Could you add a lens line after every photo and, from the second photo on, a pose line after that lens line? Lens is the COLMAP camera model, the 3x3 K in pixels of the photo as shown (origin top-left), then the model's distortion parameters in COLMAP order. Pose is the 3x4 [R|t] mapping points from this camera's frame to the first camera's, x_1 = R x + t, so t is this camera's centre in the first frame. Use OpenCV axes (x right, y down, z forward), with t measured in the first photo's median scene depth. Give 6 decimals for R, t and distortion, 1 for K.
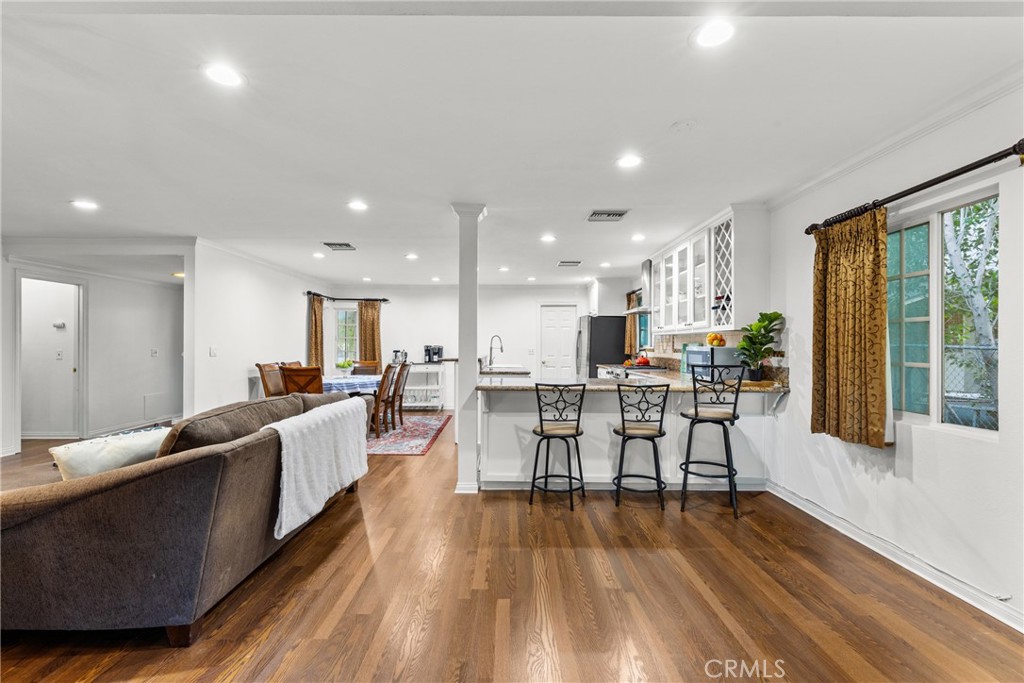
lens RADIAL K [[459.9, 0, 505.8], [0, 459.9, 348.8], [0, 0, 1]] dist [0.003328, -0.001249]
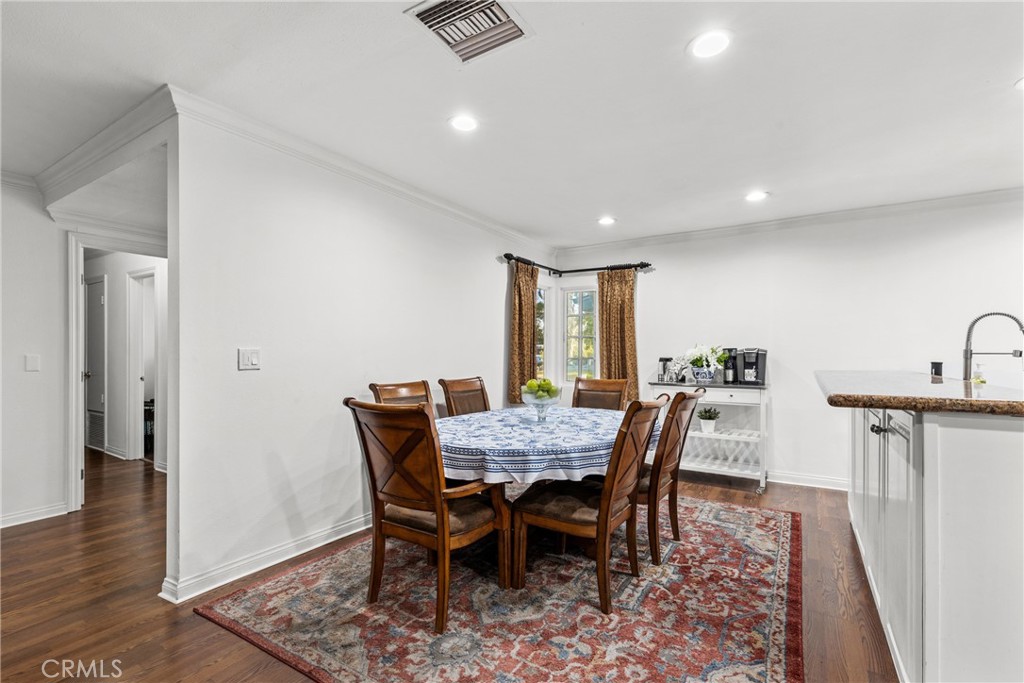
lens RADIAL K [[459.9, 0, 511.6], [0, 459.9, 349.4], [0, 0, 1]] dist [0.003328, -0.001249]
pose [[0.842512, -0.004545, -0.538658, -0.106901], [-0.002995, 0.999909, -0.013121, 0.000892], [0.538669, 0.012668, 0.842422, 0.479638]]
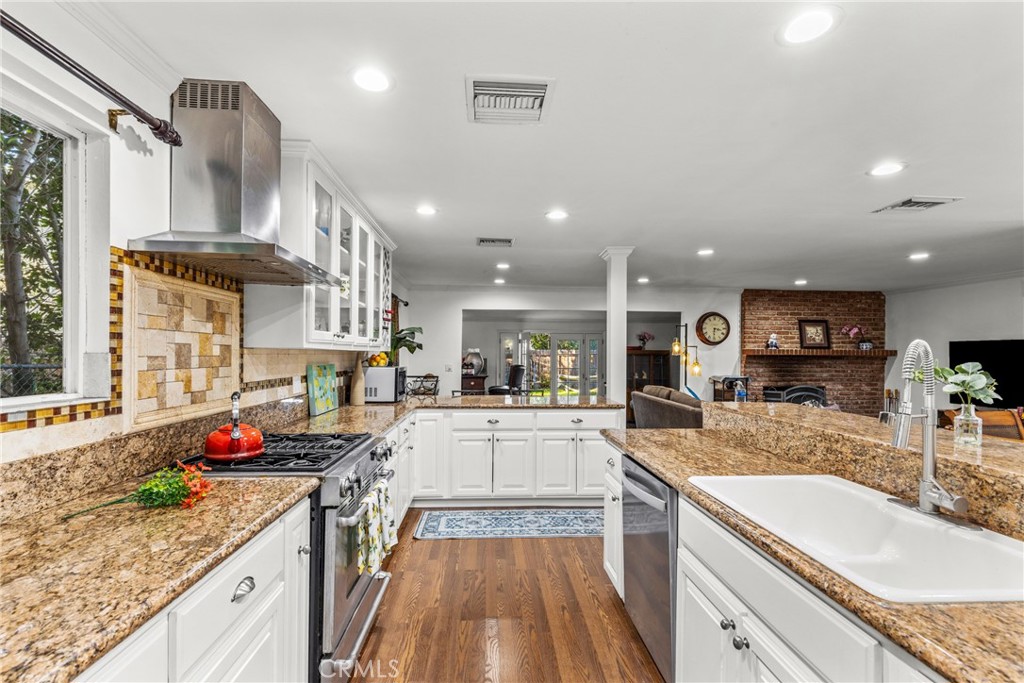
lens RADIAL K [[459.9, 0, 505.5], [0, 459.9, 354.1], [0, 0, 1]] dist [0.003328, -0.001249]
pose [[-0.998842, -0.014130, -0.045984, 0.116993], [-0.014585, 0.999848, 0.009579, -0.021577], [0.045842, 0.010238, -0.998896, 0.994070]]
